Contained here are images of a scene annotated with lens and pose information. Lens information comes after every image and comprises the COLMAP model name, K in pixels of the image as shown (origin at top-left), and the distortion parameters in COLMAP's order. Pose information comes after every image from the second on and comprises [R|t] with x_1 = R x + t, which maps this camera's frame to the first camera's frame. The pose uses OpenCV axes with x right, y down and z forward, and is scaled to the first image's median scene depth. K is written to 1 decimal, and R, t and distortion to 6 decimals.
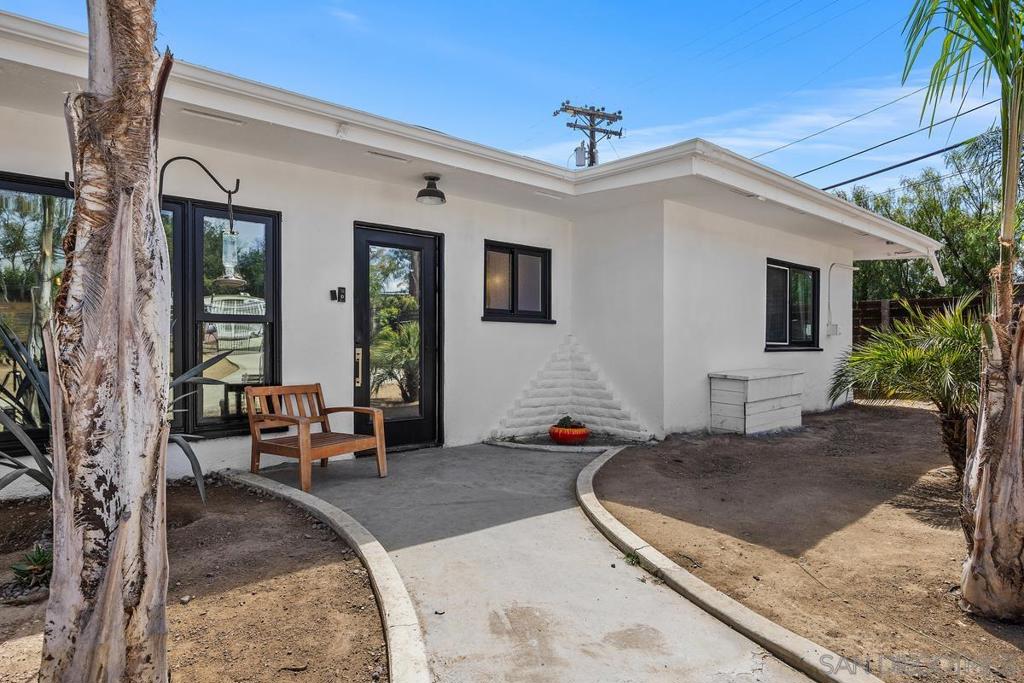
lens RADIAL K [[577.7, 0, 516.7], [0, 577.7, 346.0], [0, 0, 1]] dist [0.011863, 0.000013]
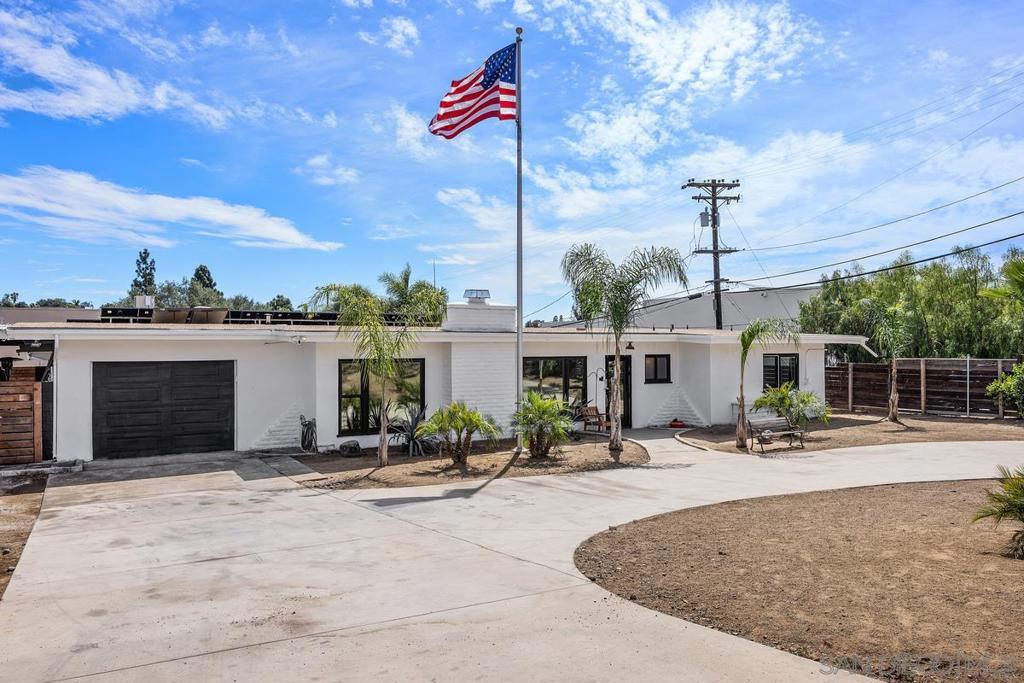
lens RADIAL K [[777.2, 0, 515.3], [0, 777.2, 345.8], [0, 0, 1]] dist [-0.050570, 0.015800]
pose [[0.985357, -0.009392, -0.170246, -0.032708], [0.008274, 0.999939, -0.007277, -0.186115], [0.170304, 0.005762, 0.985375, -2.534061]]
